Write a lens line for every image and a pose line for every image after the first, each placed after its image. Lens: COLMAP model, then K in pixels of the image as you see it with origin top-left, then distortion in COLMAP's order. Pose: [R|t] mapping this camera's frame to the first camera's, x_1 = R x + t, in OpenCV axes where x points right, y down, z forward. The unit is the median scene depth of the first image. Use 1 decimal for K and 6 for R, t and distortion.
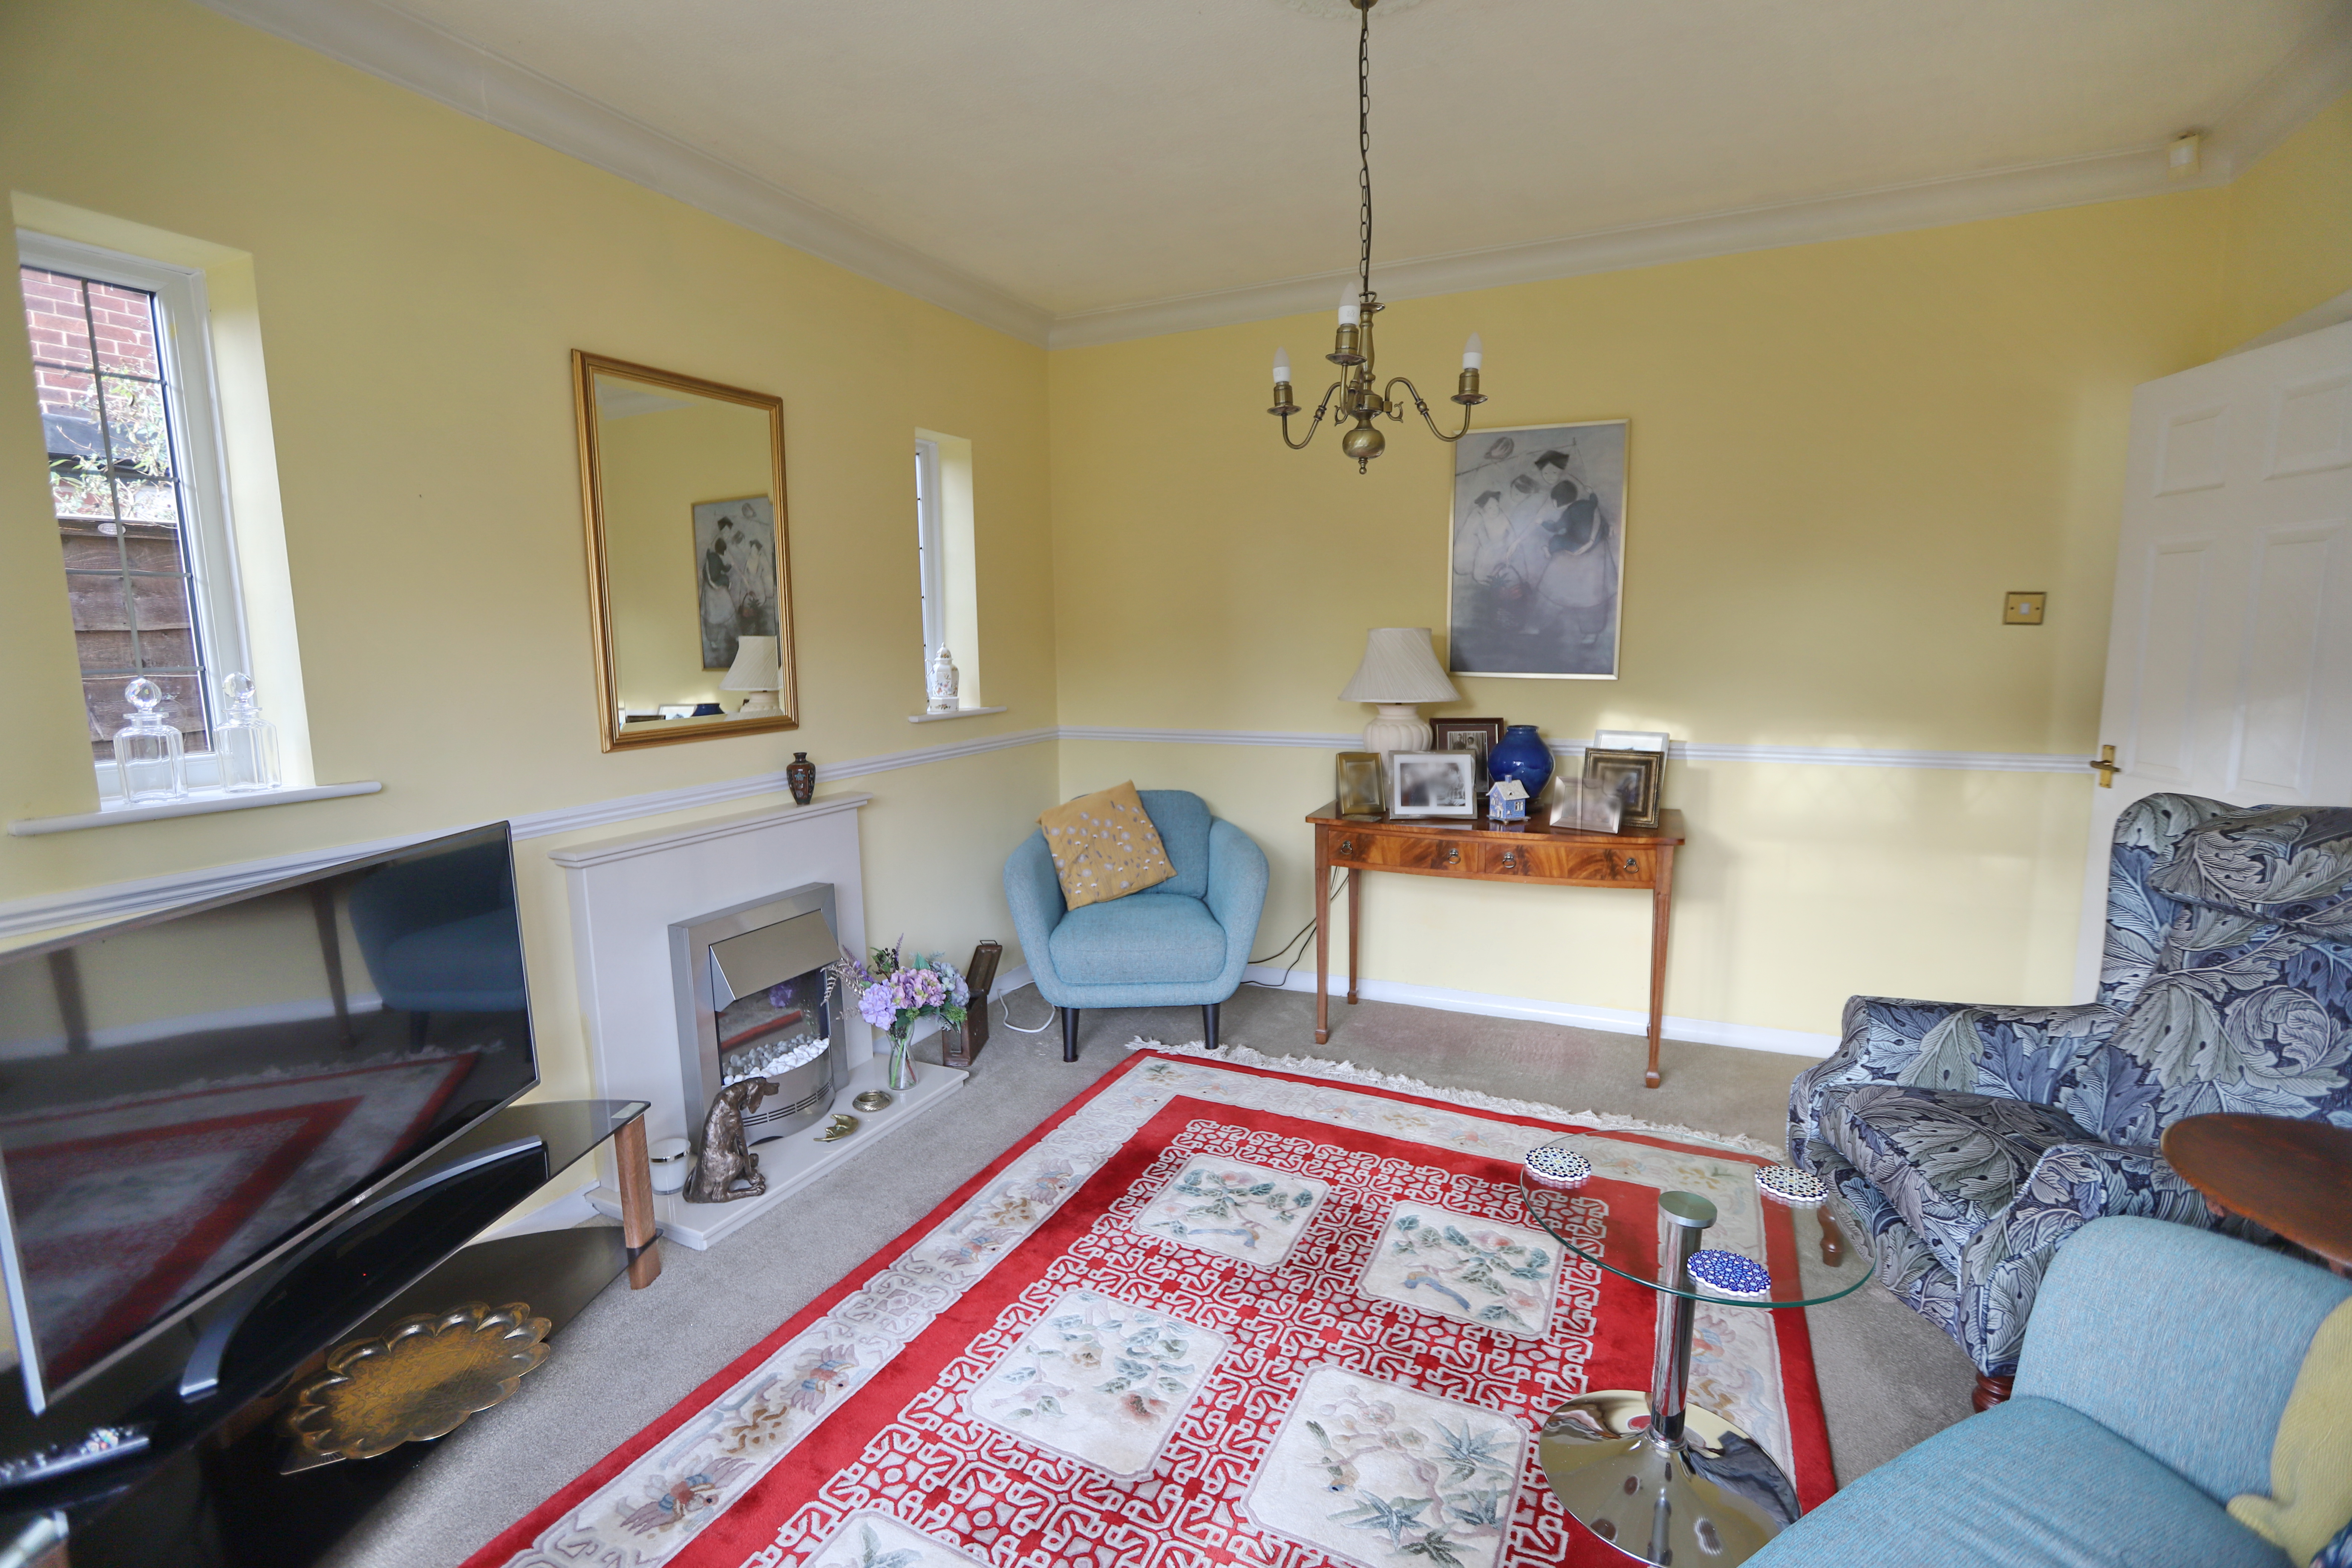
lens RADIAL K [[1089.1, 0, 1157.9], [0, 1089.1, 781.6], [0, 0, 1]] dist [-0.066927, 0.027163]
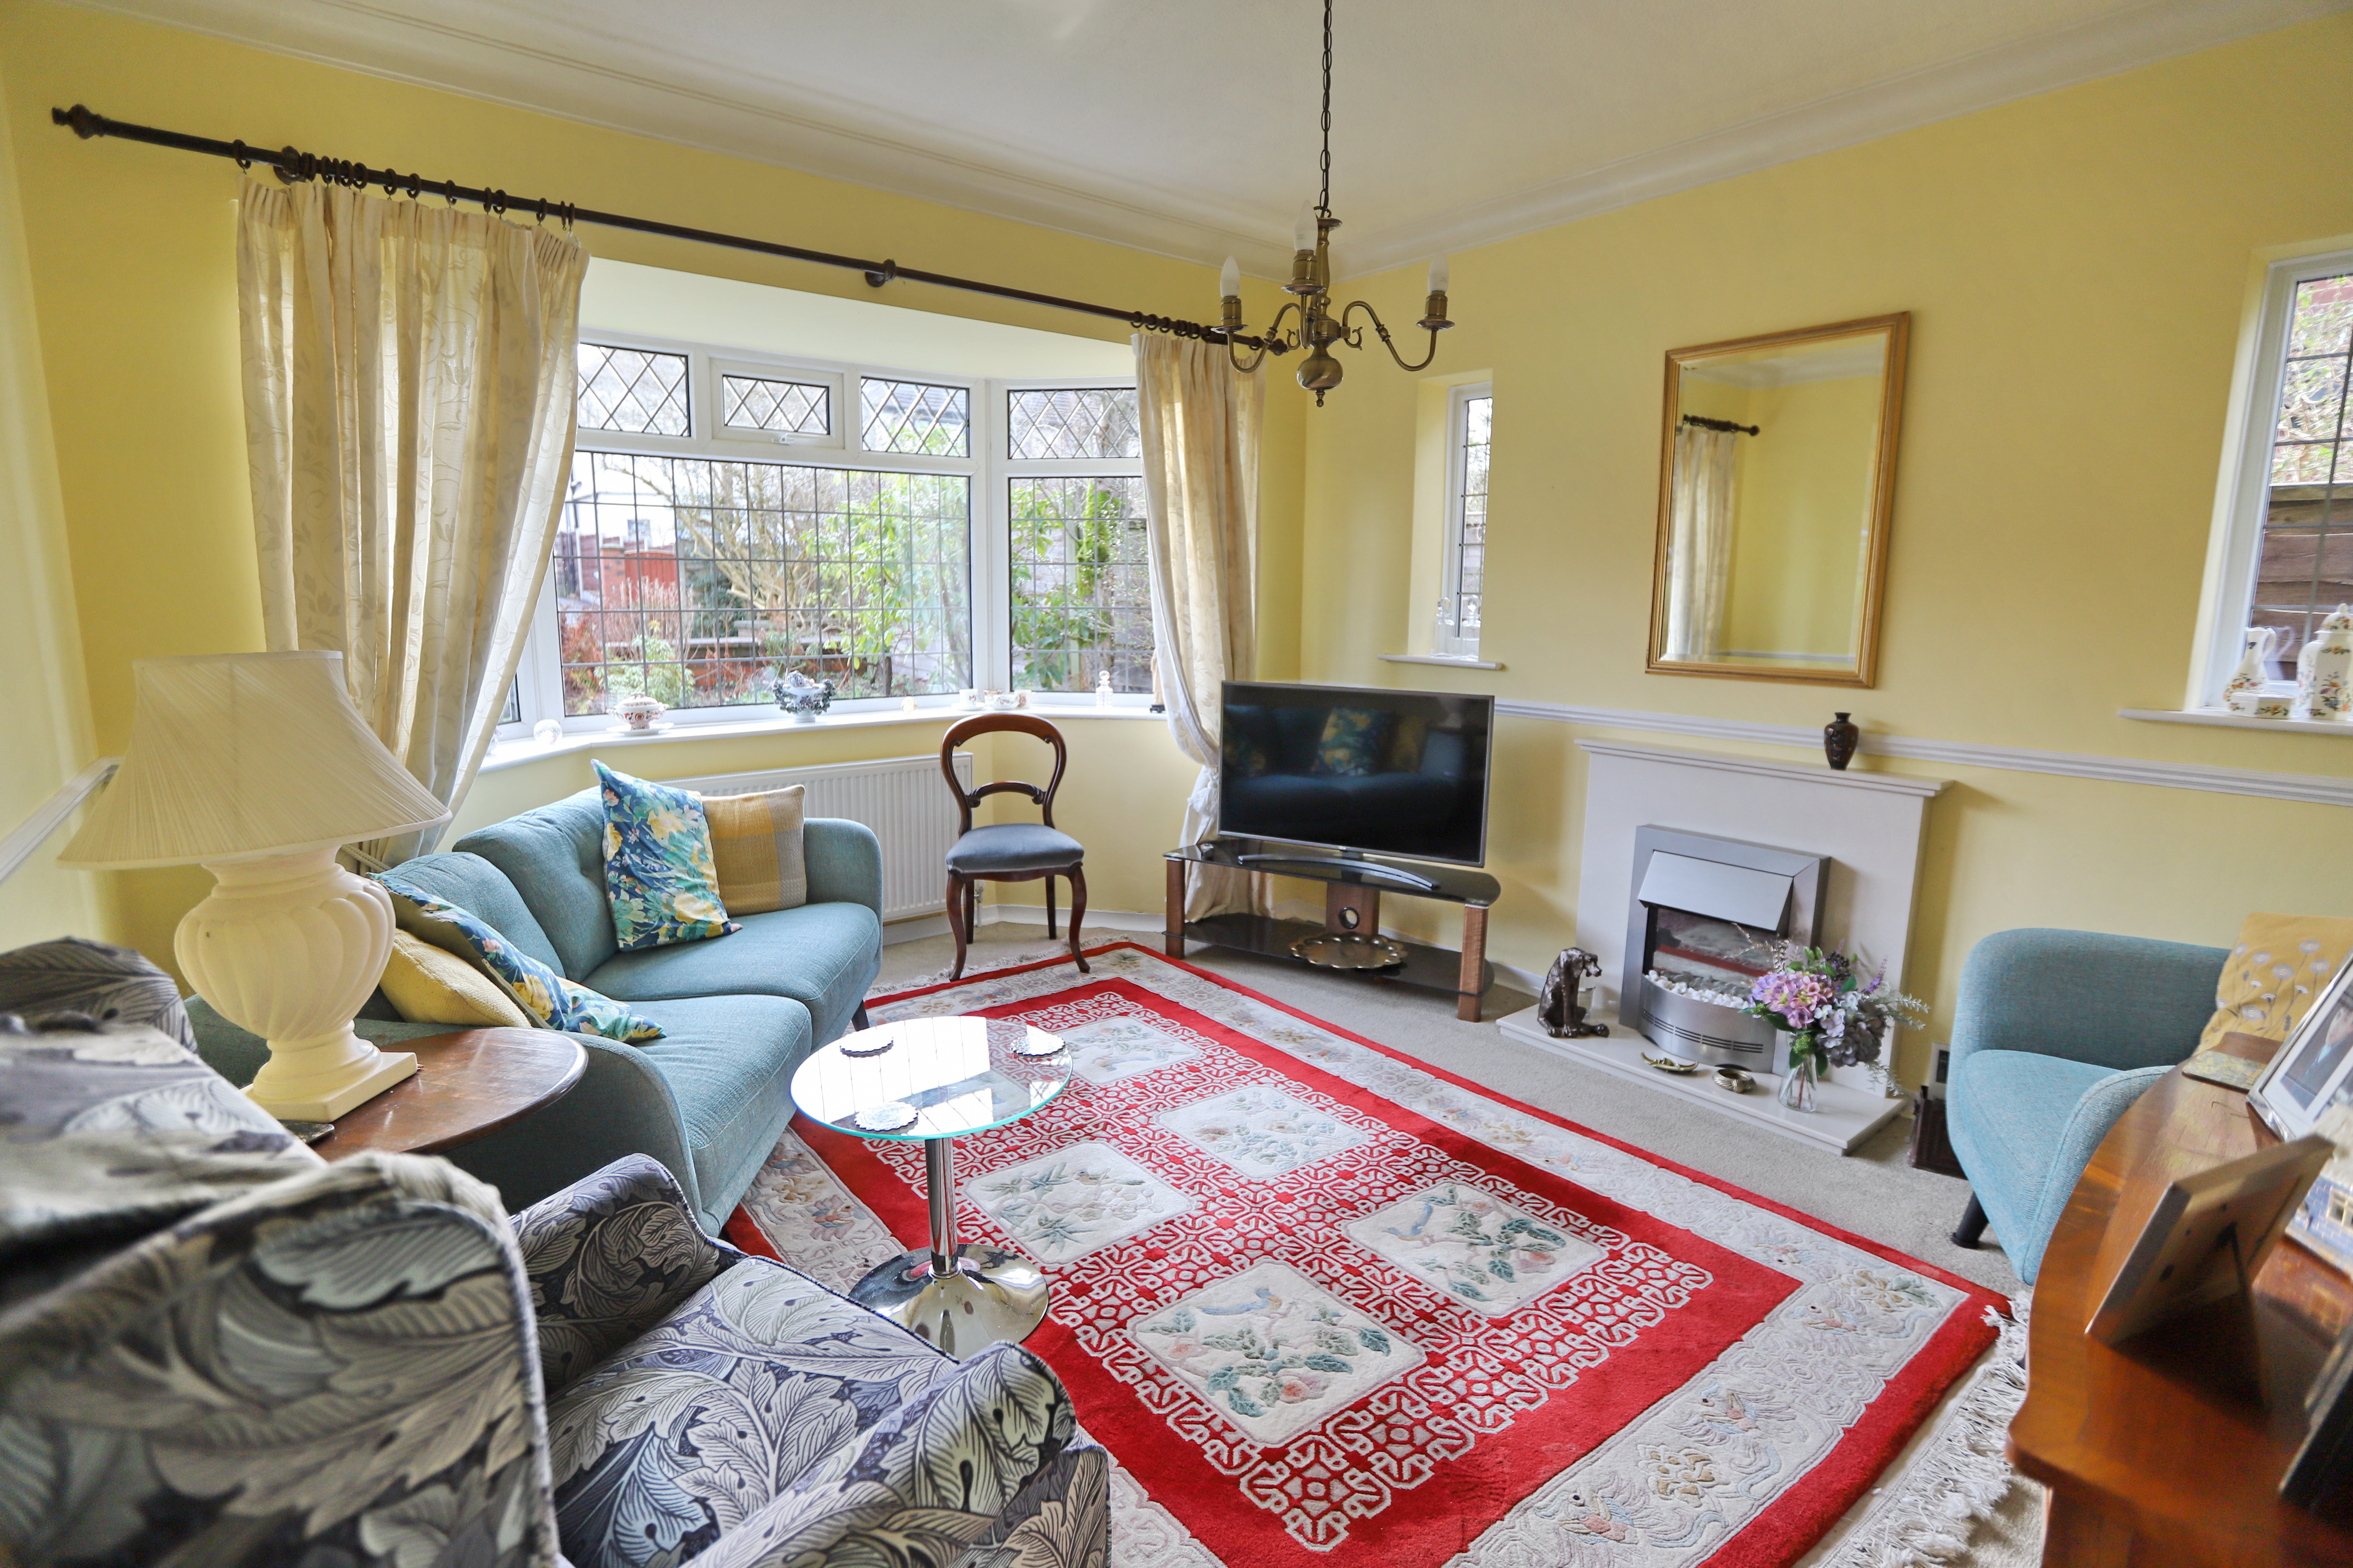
lens RADIAL K [[1089.5, 0, 1158.4], [0, 1089.5, 781.6], [0, 0, 1]] dist [-0.066927, 0.027163]
pose [[-0.435572, 0.175519, -0.882876, 0.917937], [-0.115743, 0.961743, 0.248301, -0.161756], [0.892682, 0.210340, -0.398593, 1.075918]]
